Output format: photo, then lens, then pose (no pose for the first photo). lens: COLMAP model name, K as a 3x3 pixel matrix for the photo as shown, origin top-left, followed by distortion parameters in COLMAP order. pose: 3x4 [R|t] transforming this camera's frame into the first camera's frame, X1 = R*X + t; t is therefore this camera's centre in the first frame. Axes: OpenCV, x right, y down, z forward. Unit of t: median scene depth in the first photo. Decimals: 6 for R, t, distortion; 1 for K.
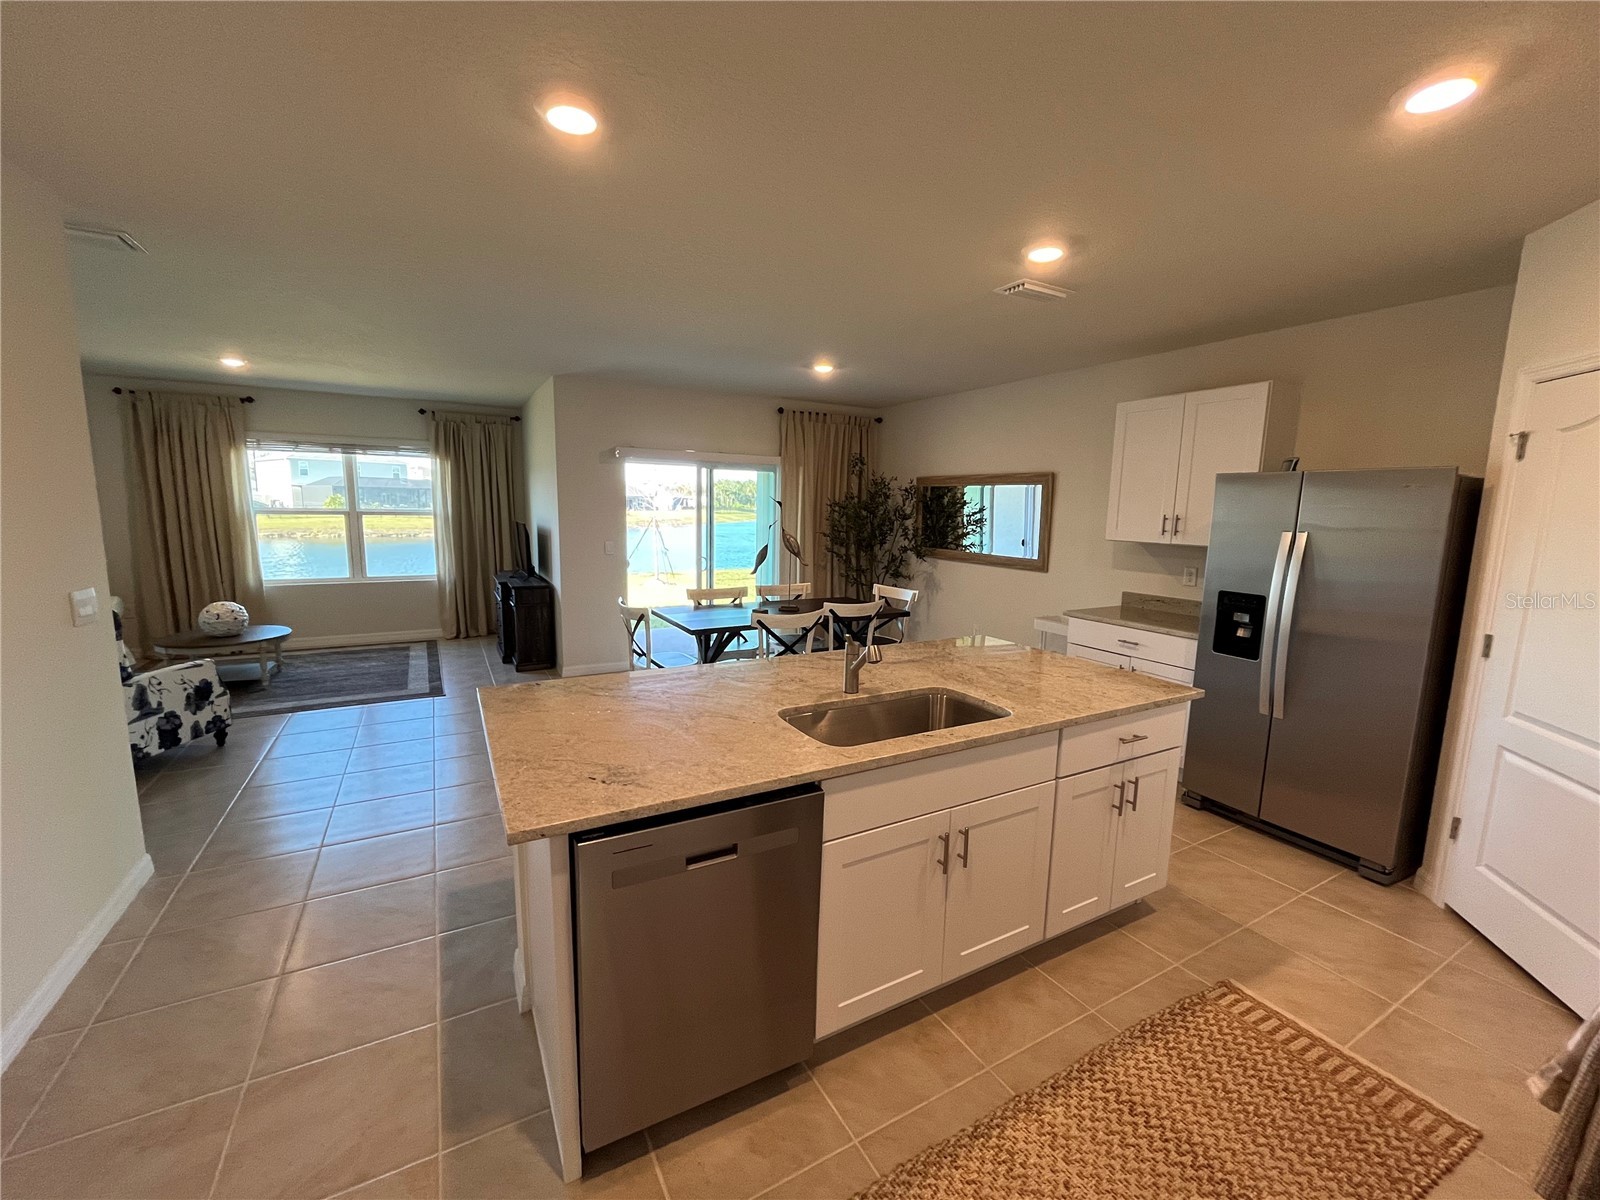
lens RADIAL K [[649.8, 0, 800.0], [0, 649.8, 600.0], [0, 0, 1]] dist [-0.002300, -0.000279]
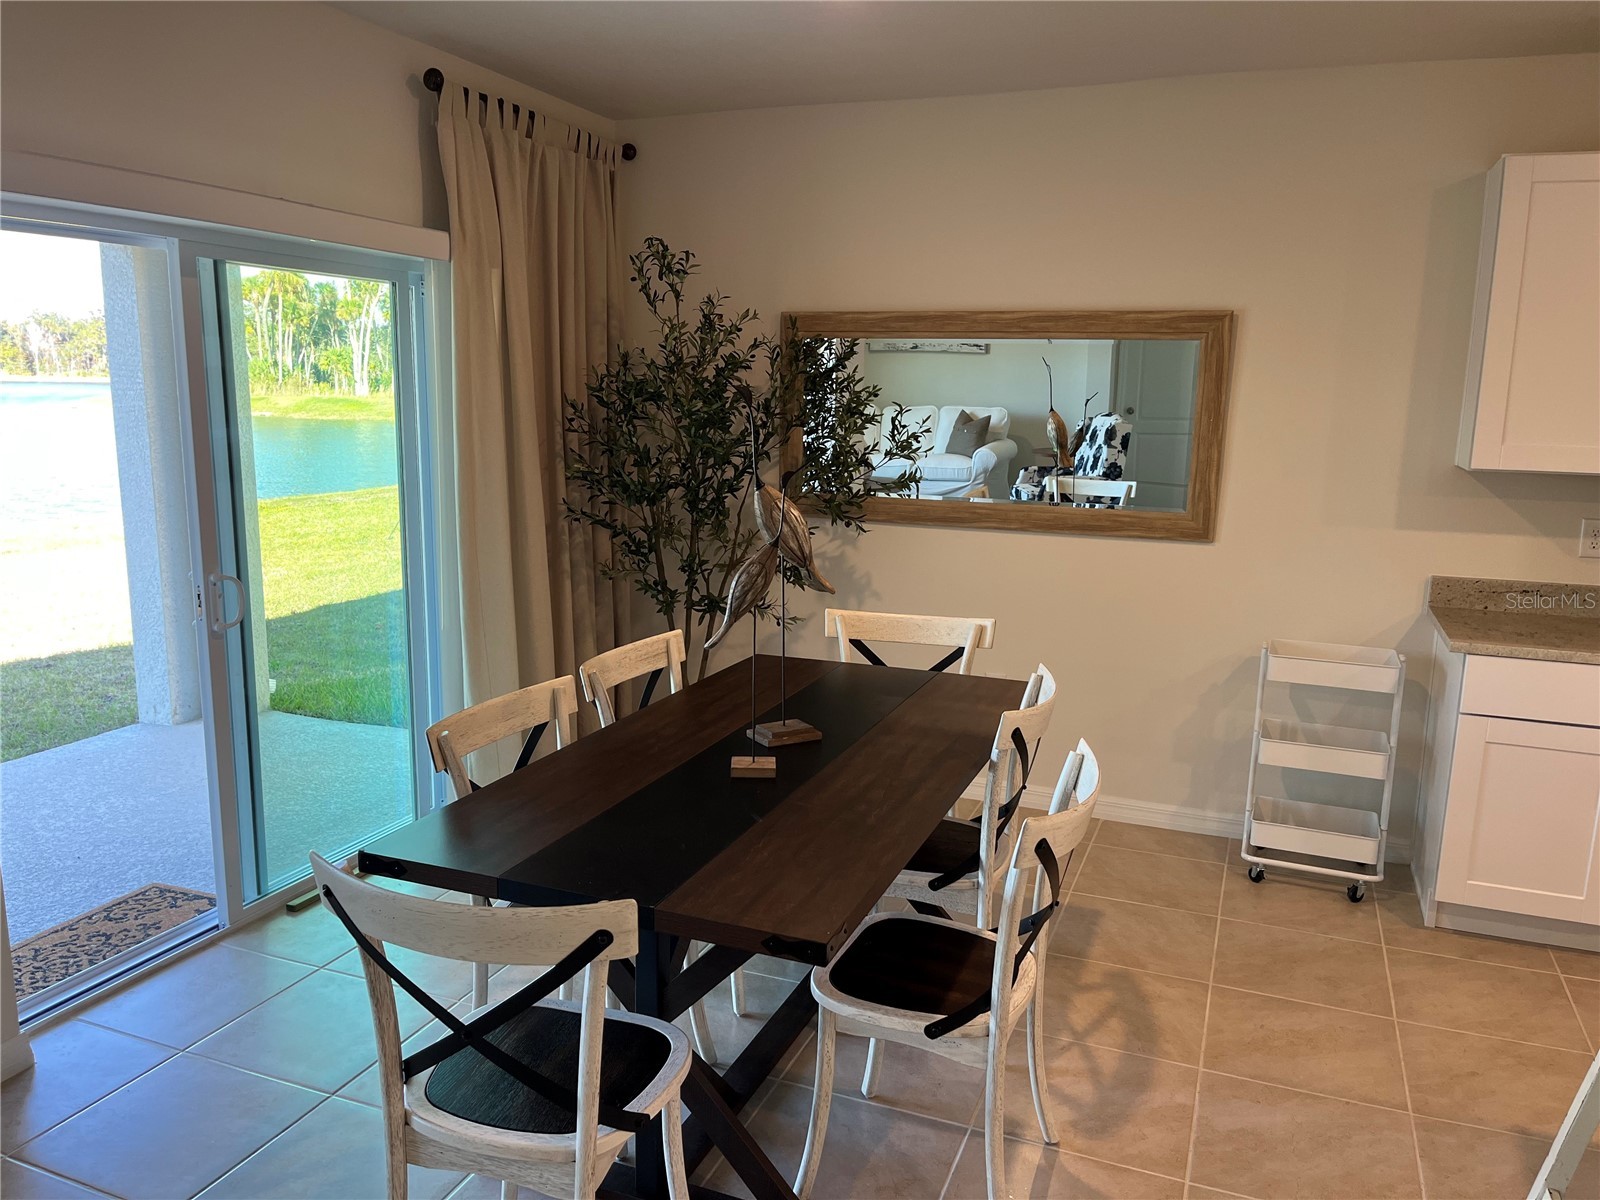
lens RADIAL K [[1215.1, 0, 800.0], [0, 1215.1, 600.0], [0, 0, 1]] dist [0.014342, -0.001259]
pose [[0.775691, -0.115978, 0.620365, -0.449221], [0.087787, 0.993242, 0.075921, -0.116129], [-0.624978, -0.004431, 0.780630, 0.683692]]
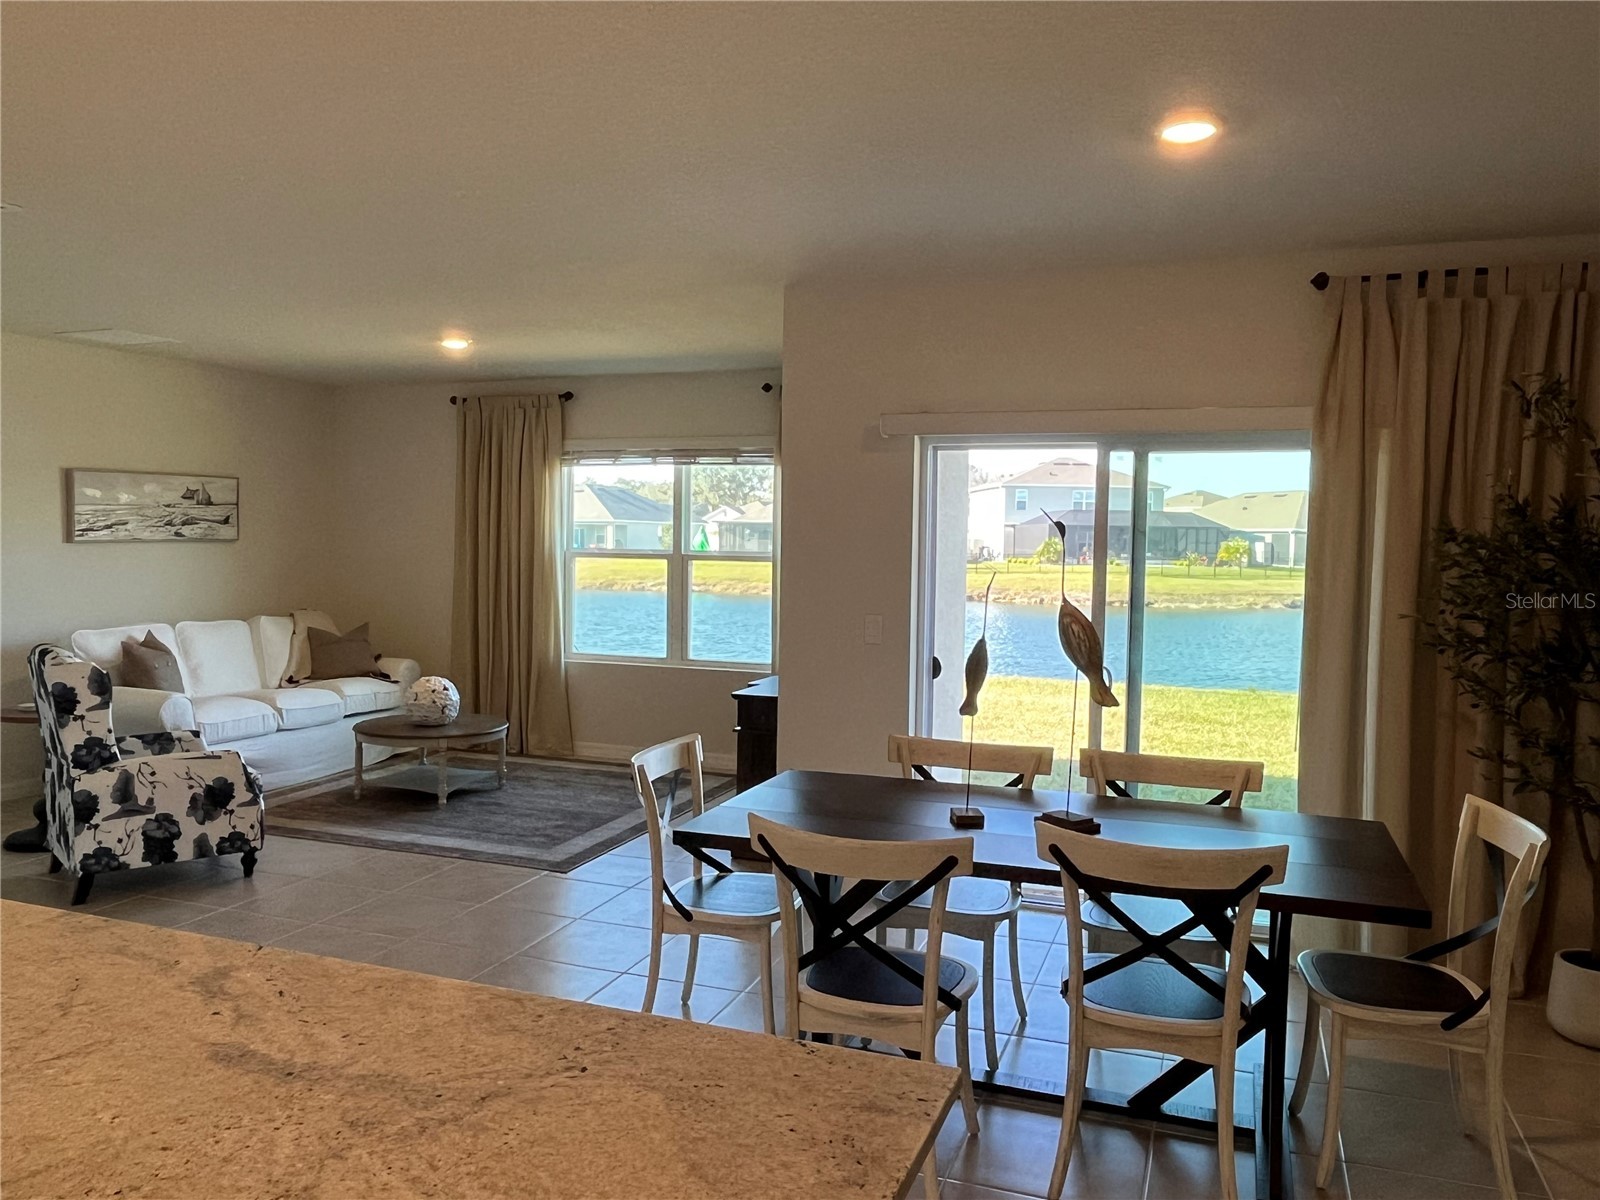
lens RADIAL K [[1199.2, 0, 771.2], [0, 1199.2, 604.1], [0, 0, 1]] dist [-0.007458, -0.004835]
pose [[0.643898, 0.033604, -0.764373, 0.458747], [-0.113300, 0.992208, -0.051823, -0.065752], [0.756676, 0.119972, 0.642689, 0.558755]]
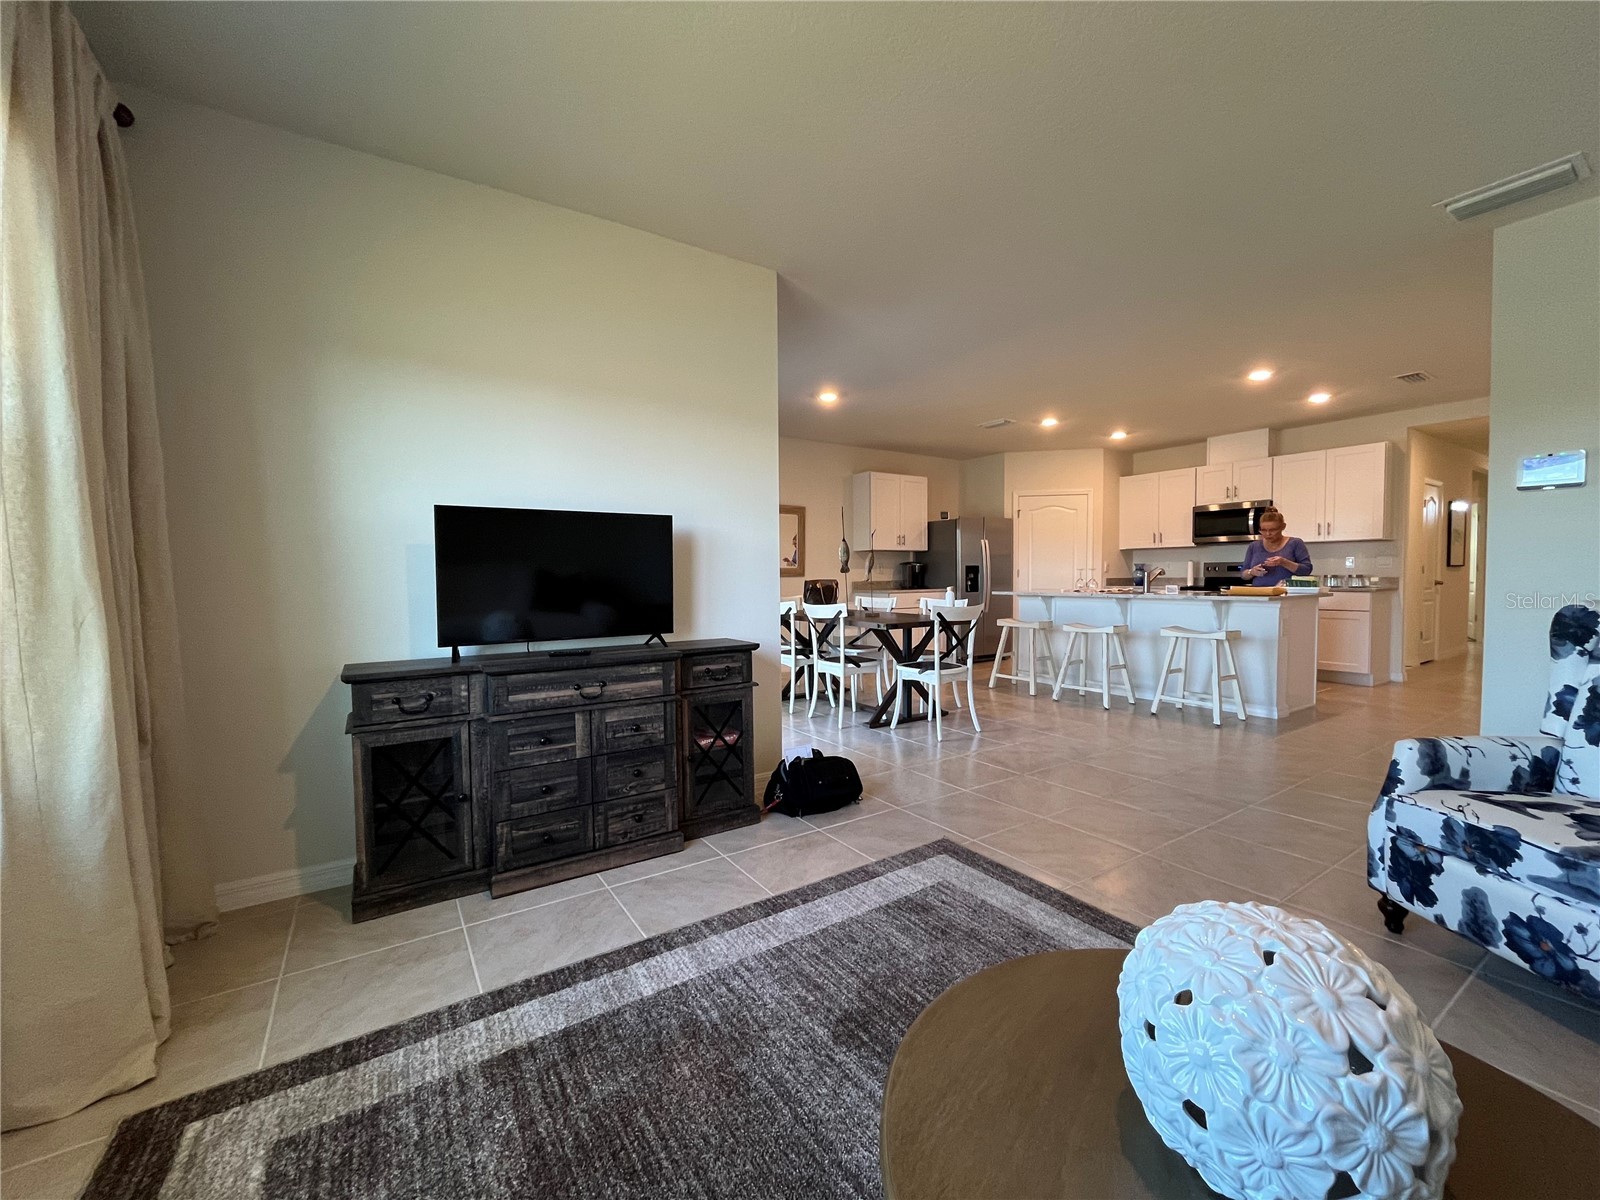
lens RADIAL K [[646.8, 0, 800.0], [0, 646.8, 600.0], [0, 0, 1]] dist [-0.009133, -0.000644]
pose [[-0.069053, -0.068673, 0.995247, -1.328964], [0.152307, 0.985207, 0.078548, -0.134898], [-0.985918, 0.157007, -0.057572, 1.409309]]
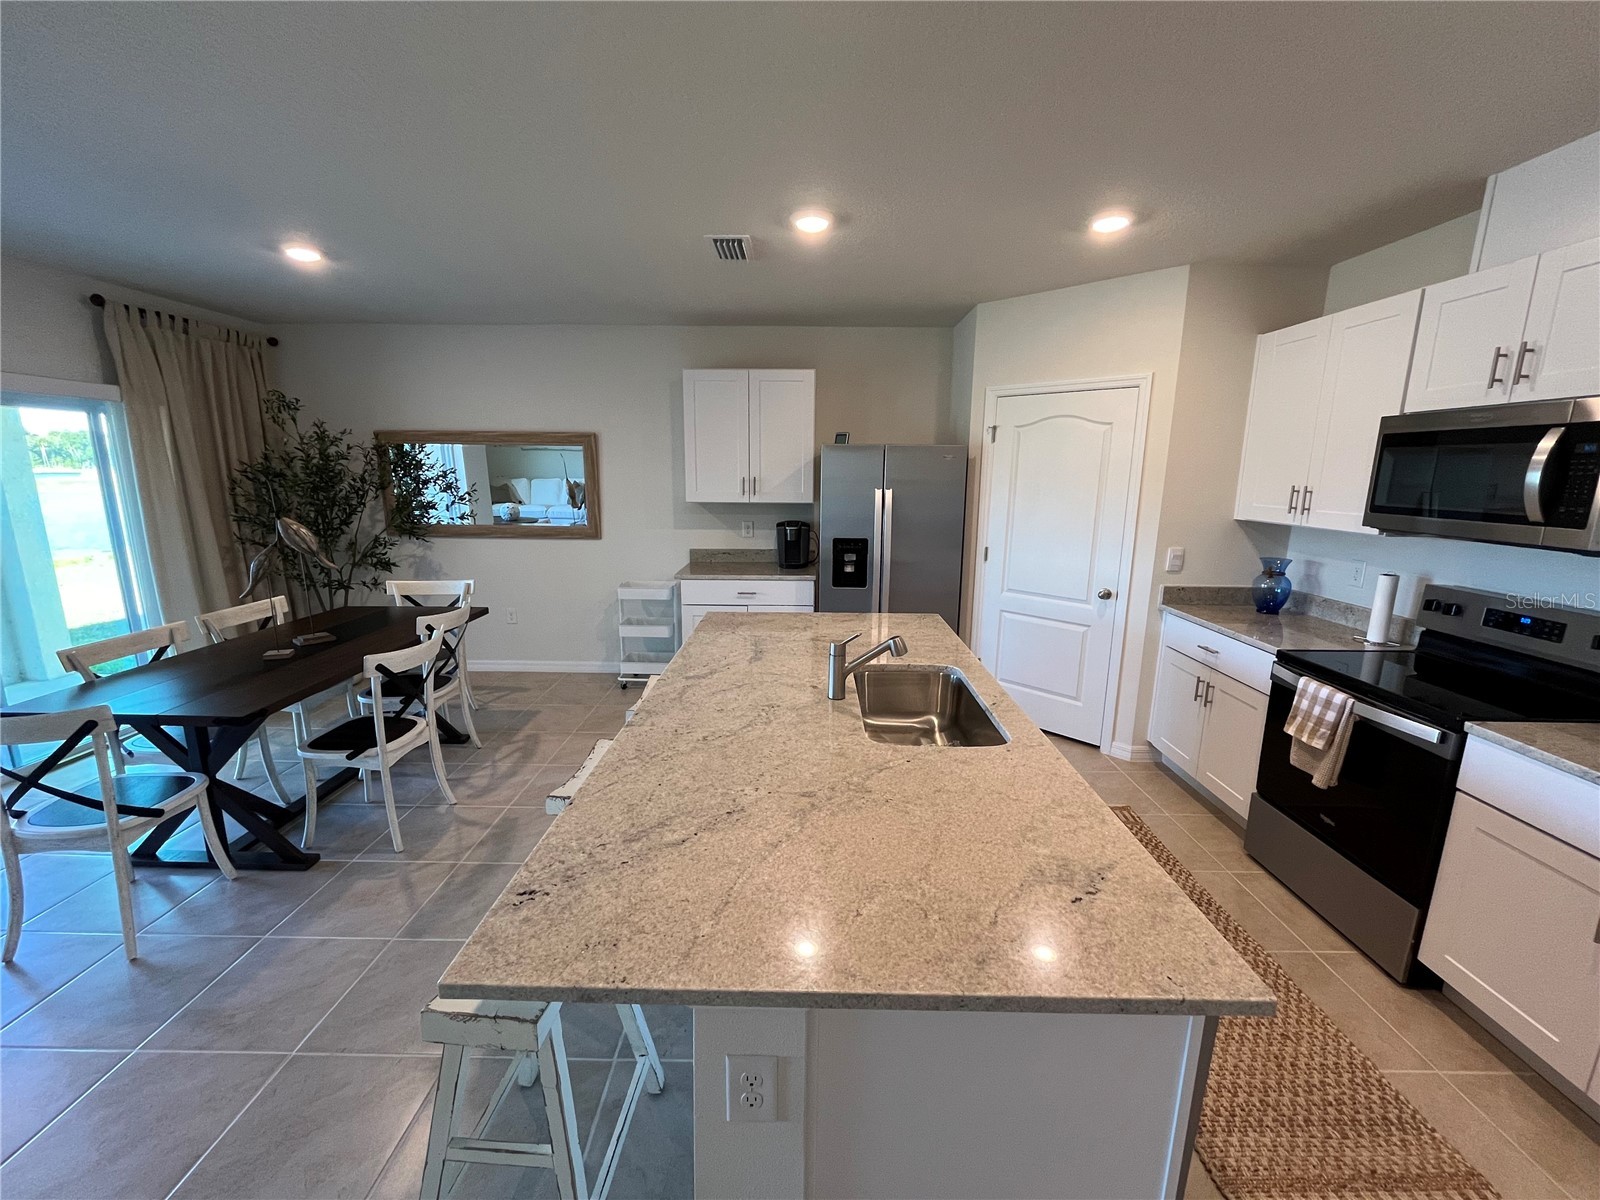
lens RADIAL K [[646.8, 0, 800.0], [0, 646.8, 600.0], [0, 0, 1]] dist [-0.009133, -0.000644]
pose [[0.497281, -0.186168, 0.847380, -0.379448], [0.125024, 0.981889, 0.142349, -0.067529], [-0.858534, 0.035155, 0.511550, 0.339634]]
